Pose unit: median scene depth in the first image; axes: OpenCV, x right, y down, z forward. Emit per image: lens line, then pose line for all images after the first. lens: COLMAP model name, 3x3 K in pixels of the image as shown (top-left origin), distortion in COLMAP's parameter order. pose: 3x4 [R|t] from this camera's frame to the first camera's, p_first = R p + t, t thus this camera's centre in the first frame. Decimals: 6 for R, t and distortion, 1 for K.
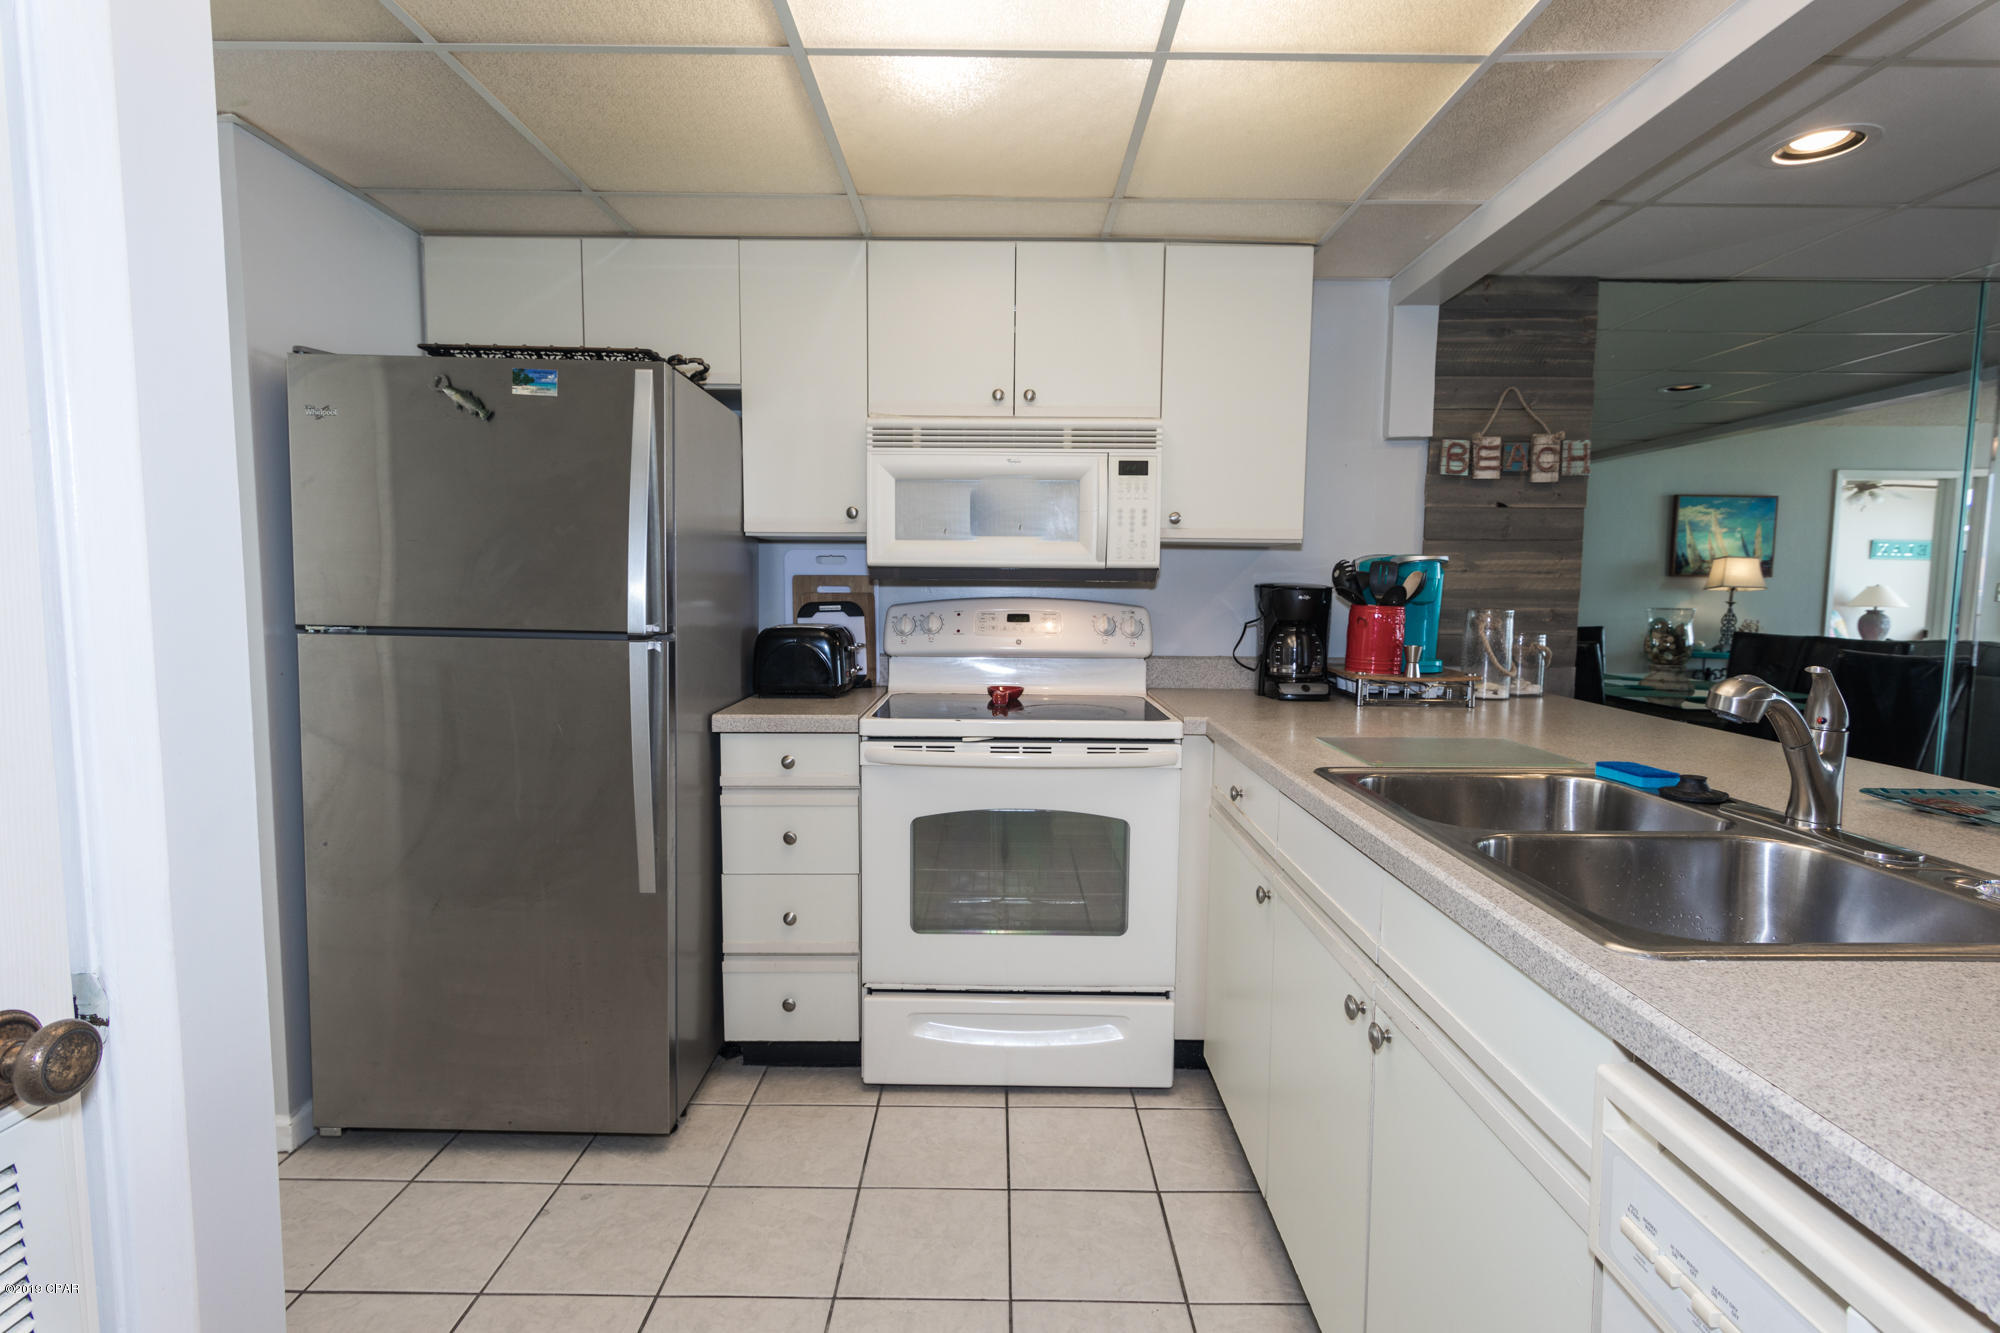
lens RADIAL K [[941.1, 0, 1000.0], [0, 941.1, 666.5], [0, 0, 1]] dist [0.000324, 0.000168]
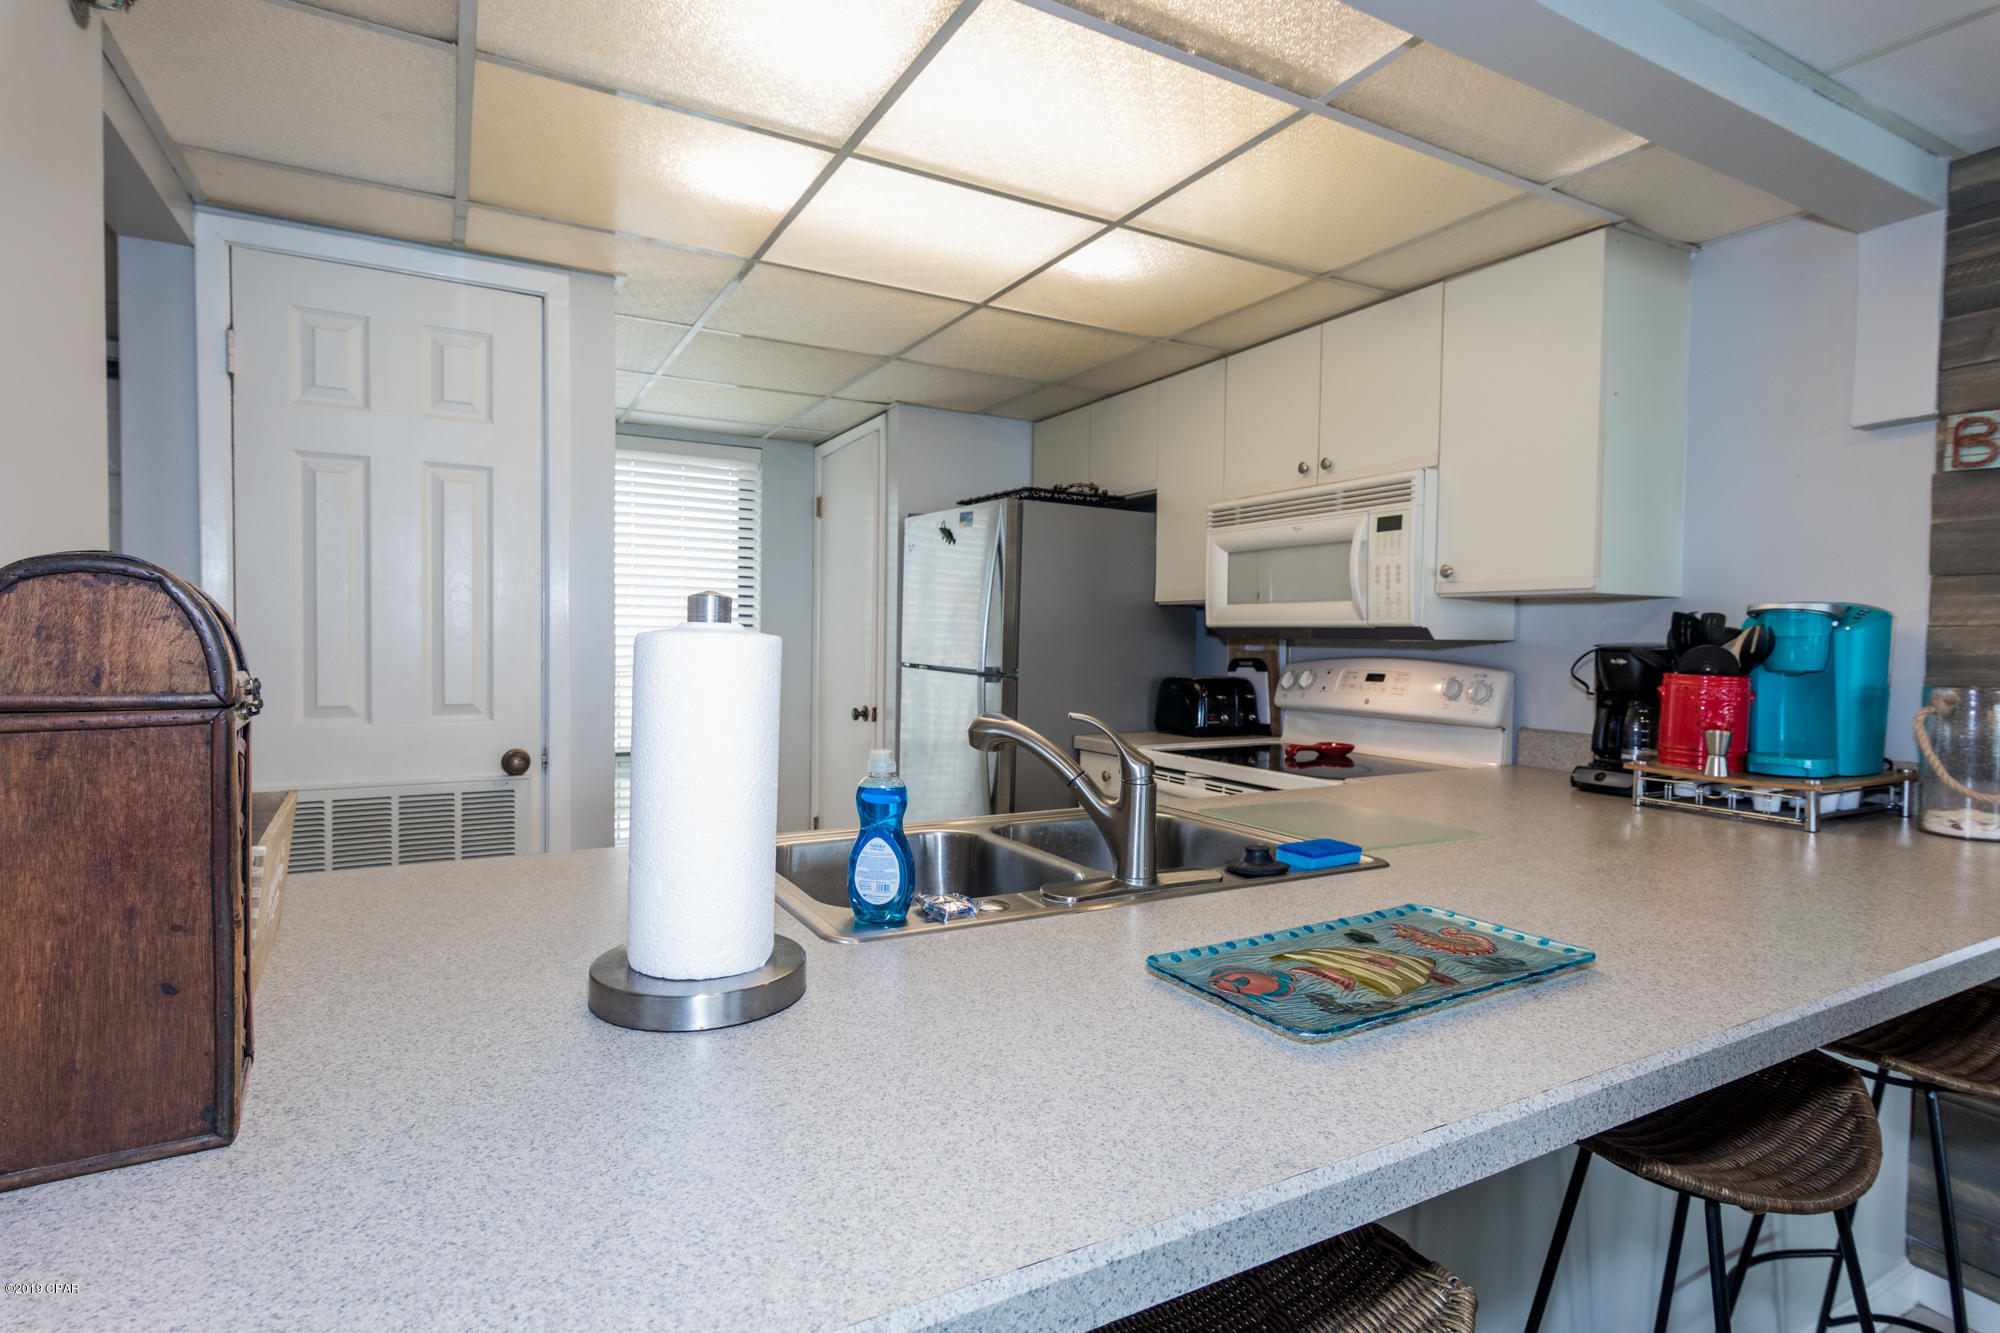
lens RADIAL K [[1021.1, 0, 1000.0], [0, 1021.1, 666.5], [0, 0, 1]] dist [-0.022473, 0.000030]
pose [[0.472996, 0.023040, -0.880763, 0.780181], [-0.081619, 0.996505, -0.017764, -0.011986], [0.877276, 0.080289, 0.473223, 0.148883]]
